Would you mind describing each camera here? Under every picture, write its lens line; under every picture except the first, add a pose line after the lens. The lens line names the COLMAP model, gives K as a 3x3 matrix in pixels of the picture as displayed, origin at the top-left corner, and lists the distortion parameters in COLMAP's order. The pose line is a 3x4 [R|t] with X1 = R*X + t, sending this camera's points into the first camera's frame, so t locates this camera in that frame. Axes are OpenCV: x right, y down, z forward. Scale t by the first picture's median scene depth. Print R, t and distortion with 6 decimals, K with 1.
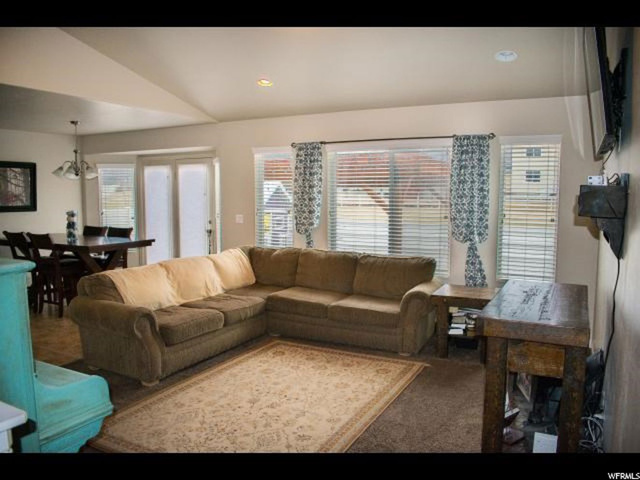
lens RADIAL K [[508.6, 0, 320.0], [0, 508.6, 240.0], [0, 0, 1]] dist [-0.078293, -0.006213]
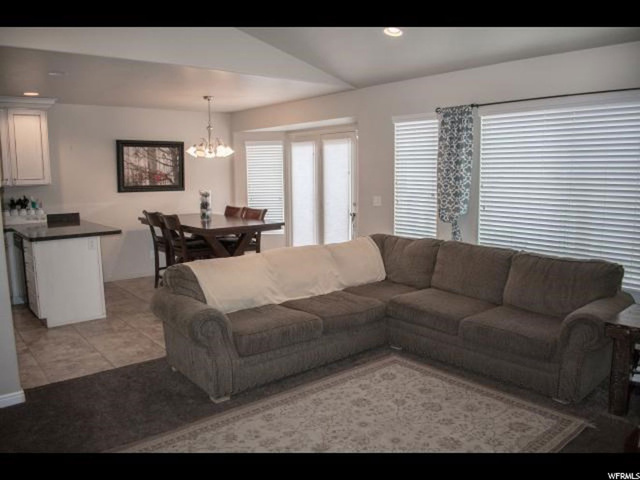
lens RADIAL K [[508.6, 0, 320.0], [0, 508.6, 240.0], [0, 0, 1]] dist [-0.078293, -0.006213]
pose [[0.927838, 0.040834, -0.370742, 0.078971], [-0.025667, 0.998623, 0.045753, -0.015162], [0.372100, -0.032936, 0.927608, 0.190157]]
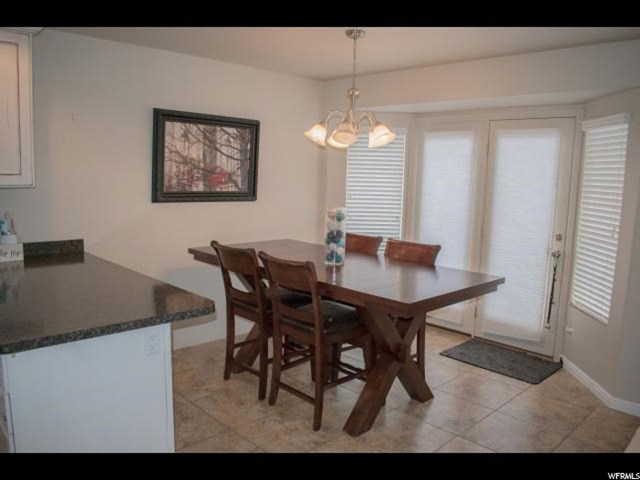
lens RADIAL K [[508.6, 0, 320.0], [0, 508.6, 240.0], [0, 0, 1]] dist [-0.078293, -0.006213]
pose [[0.953092, 0.068755, -0.294770, -0.392643], [-0.058268, 0.997321, 0.044226, -0.053787], [0.297021, -0.024976, 0.954544, 0.541507]]
